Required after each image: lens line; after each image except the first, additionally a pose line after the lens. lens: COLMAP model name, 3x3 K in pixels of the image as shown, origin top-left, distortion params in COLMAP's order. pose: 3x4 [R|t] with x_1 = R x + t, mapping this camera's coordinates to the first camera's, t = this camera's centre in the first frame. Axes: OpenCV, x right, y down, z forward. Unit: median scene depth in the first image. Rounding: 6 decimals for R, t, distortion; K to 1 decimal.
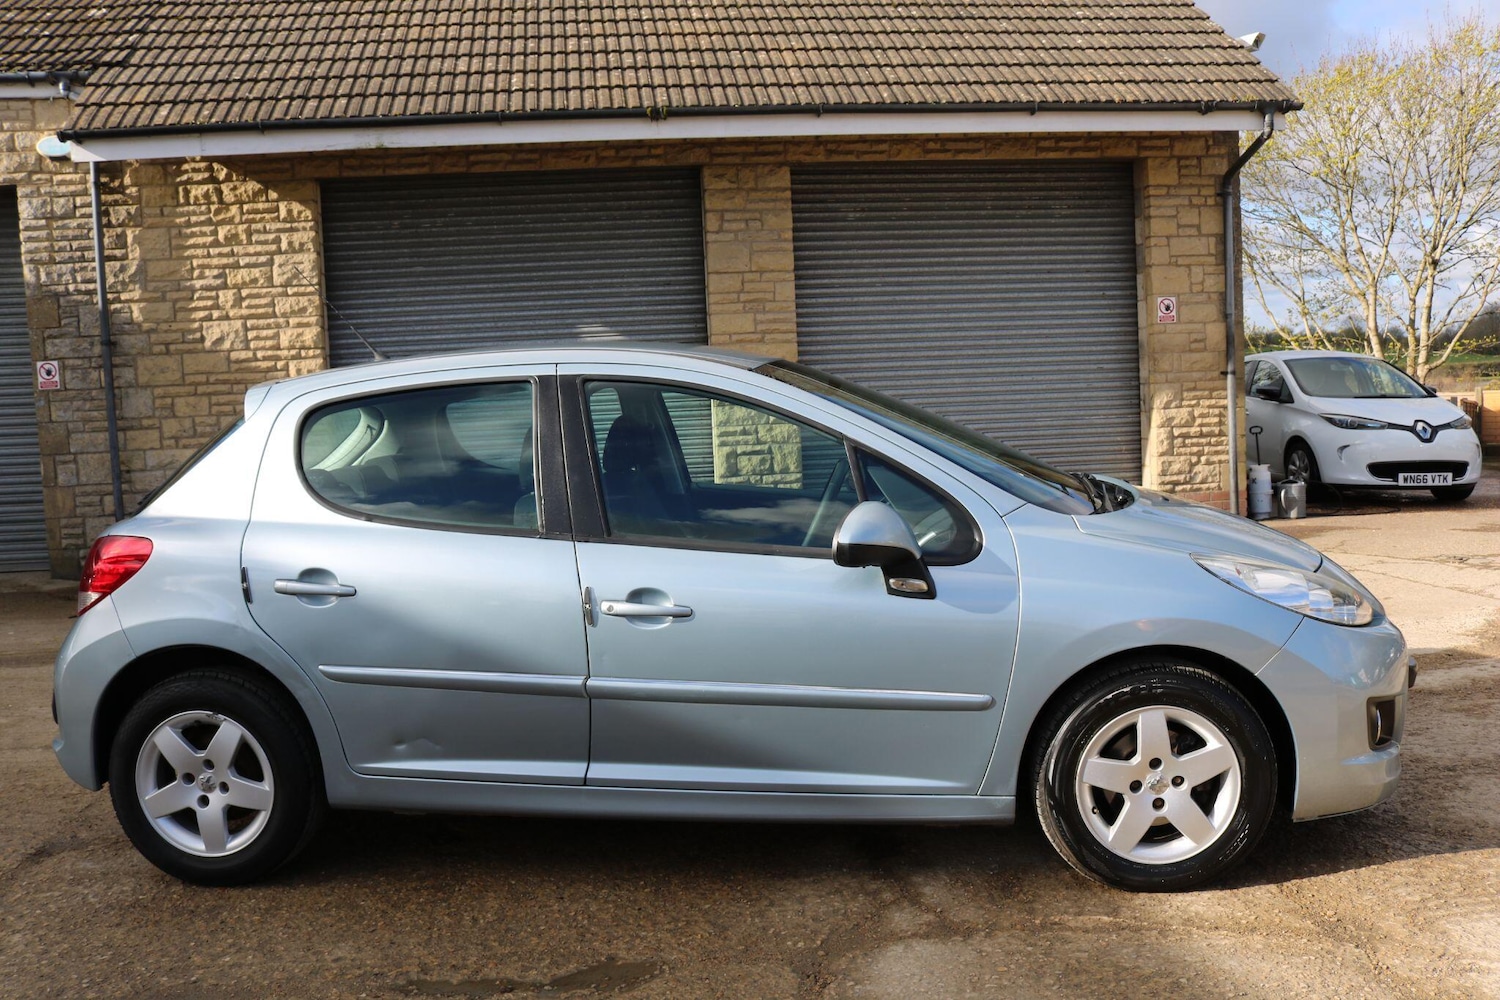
lens RADIAL K [[1288.9, 0, 739.7], [0, 1288.9, 495.2], [0, 0, 1]] dist [-0.156827, 0.132776]
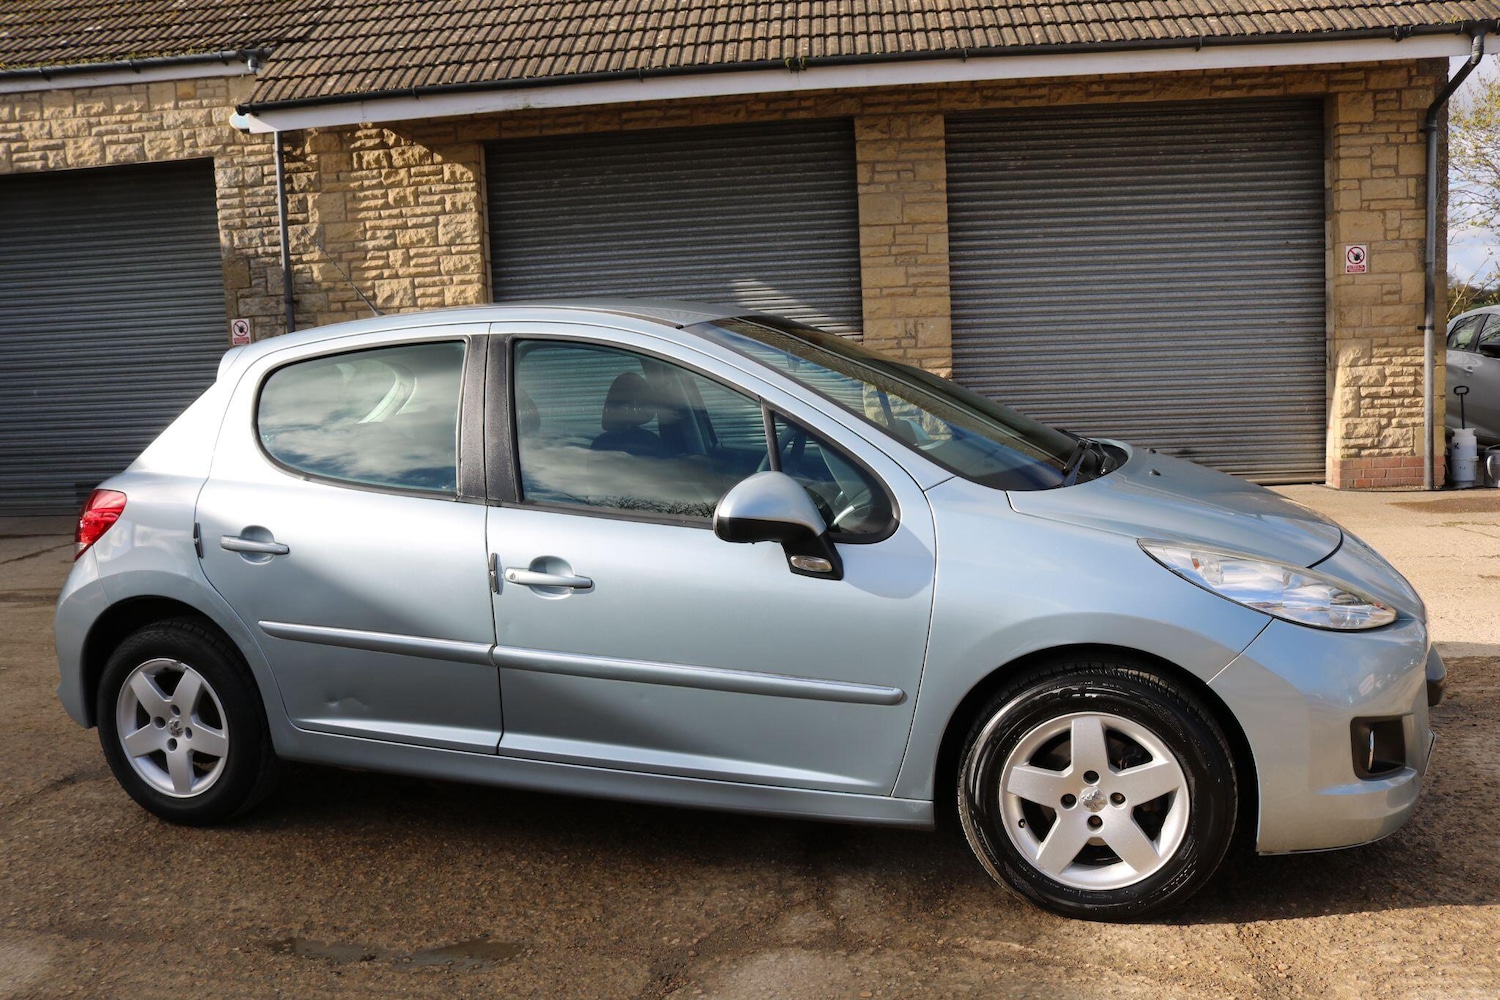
lens RADIAL K [[1250.4, 0, 738.0], [0, 1250.4, 498.0], [0, 0, 1]] dist [-0.157098, 0.130094]
pose [[0.978071, 0.023713, -0.206917, 0.083300], [-0.014849, 0.998908, 0.044289, -0.004801], [0.207741, -0.040246, 0.977356, 0.039376]]
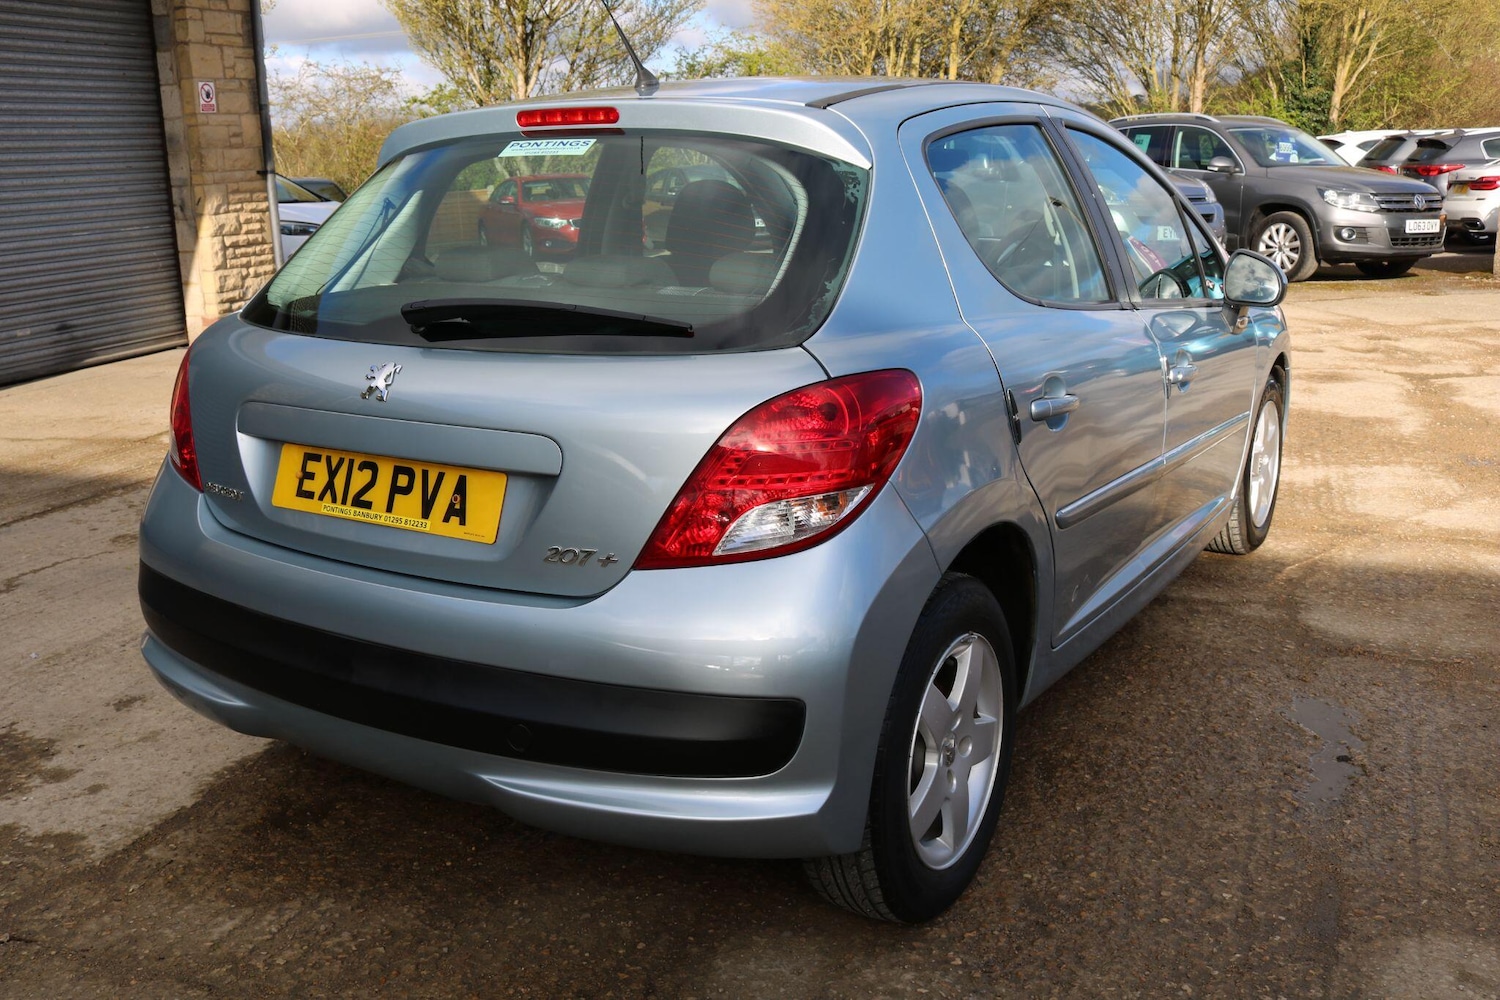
lens RADIAL K [[1397.8, 0, 750.0], [0, 1397.8, 500.0], [0, 0, 1]] dist [-0.132144, 0.103194]
pose [[0.431031, -0.192528, 0.881559, -0.366759], [0.085244, 0.981291, 0.172630, -0.007567], [-0.898302, 0.000739, 0.439378, 0.271211]]
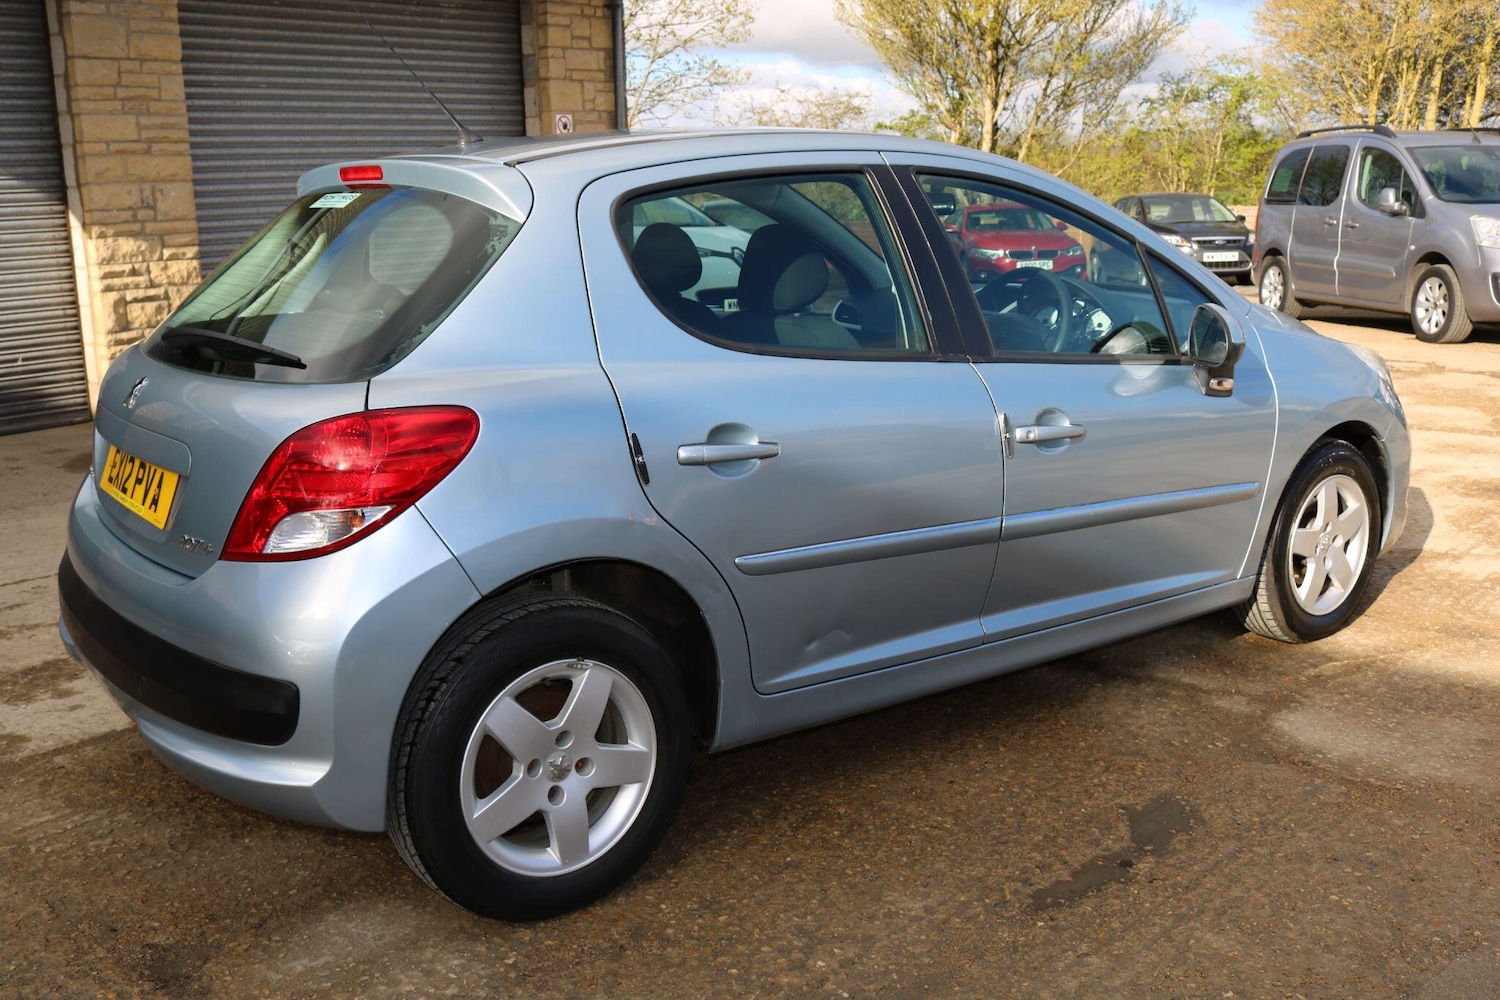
lens RADIAL K [[1435.6, 0, 743.7], [0, 1435.6, 500.1], [0, 0, 1]] dist [-0.147210, 0.143564]
pose [[0.736926, -0.123216, 0.664649, -0.290641], [0.052736, 0.990730, 0.125195, -0.000128], [-0.673913, -0.057208, 0.736592, 0.132191]]
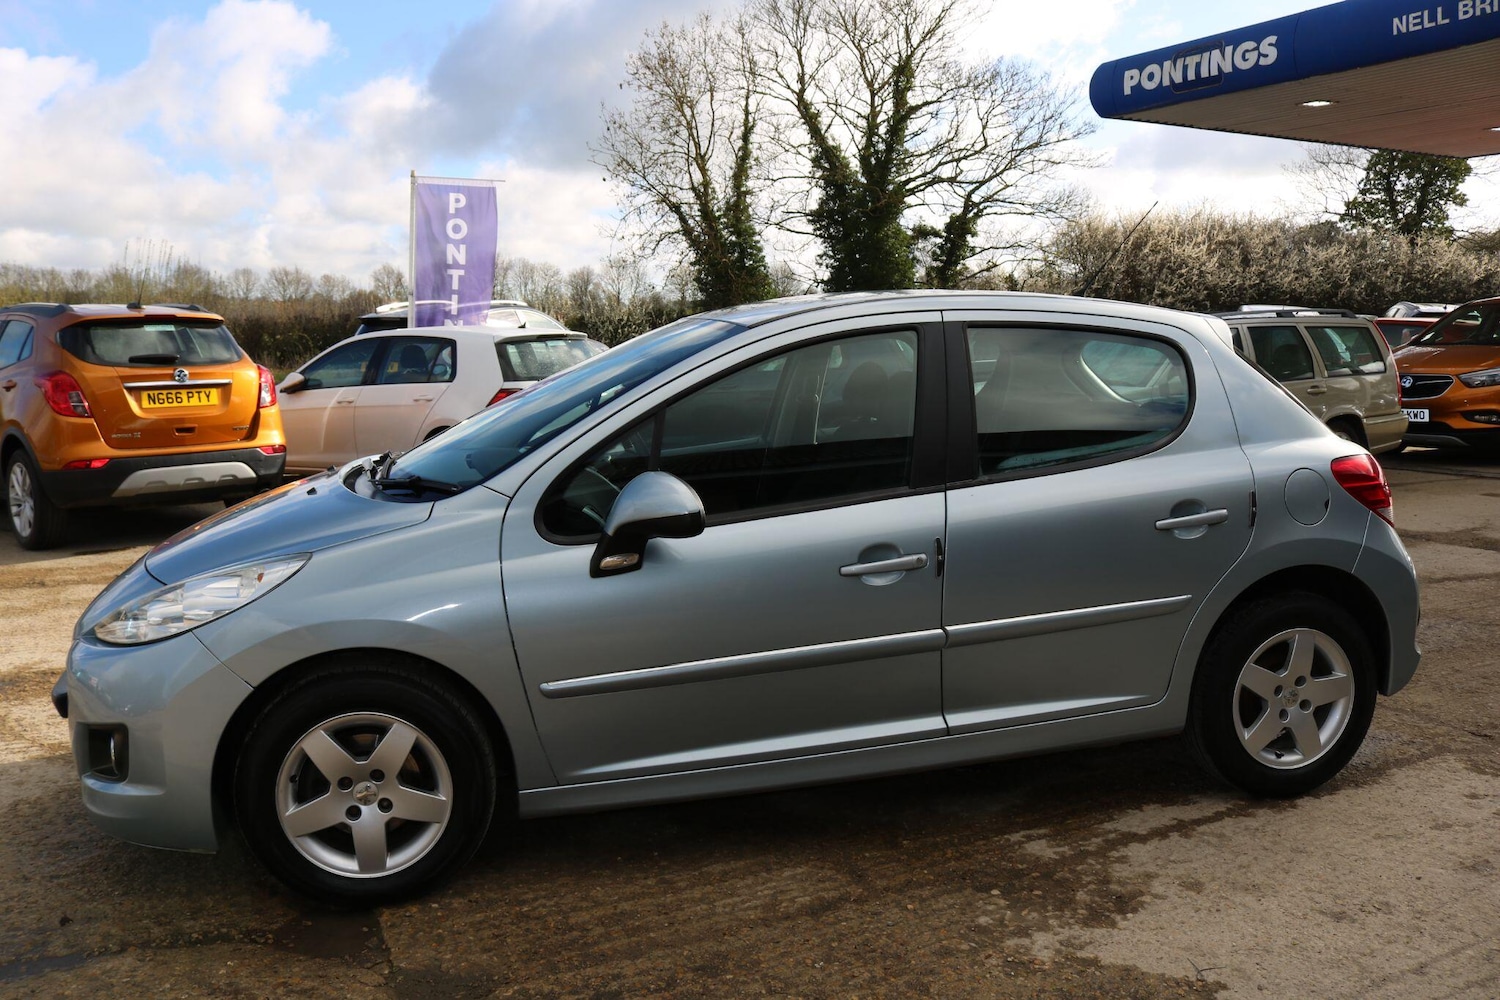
lens RADIAL K [[1225.3, 0, 759.3], [0, 1225.3, 487.8], [0, 0, 1]] dist [-0.146376, 0.117142]
pose [[-0.943040, 0.091665, -0.319801, 0.116393], [0.018146, 0.974033, 0.225679, -0.075000], [0.332183, 0.207021, -0.920216, 0.755759]]
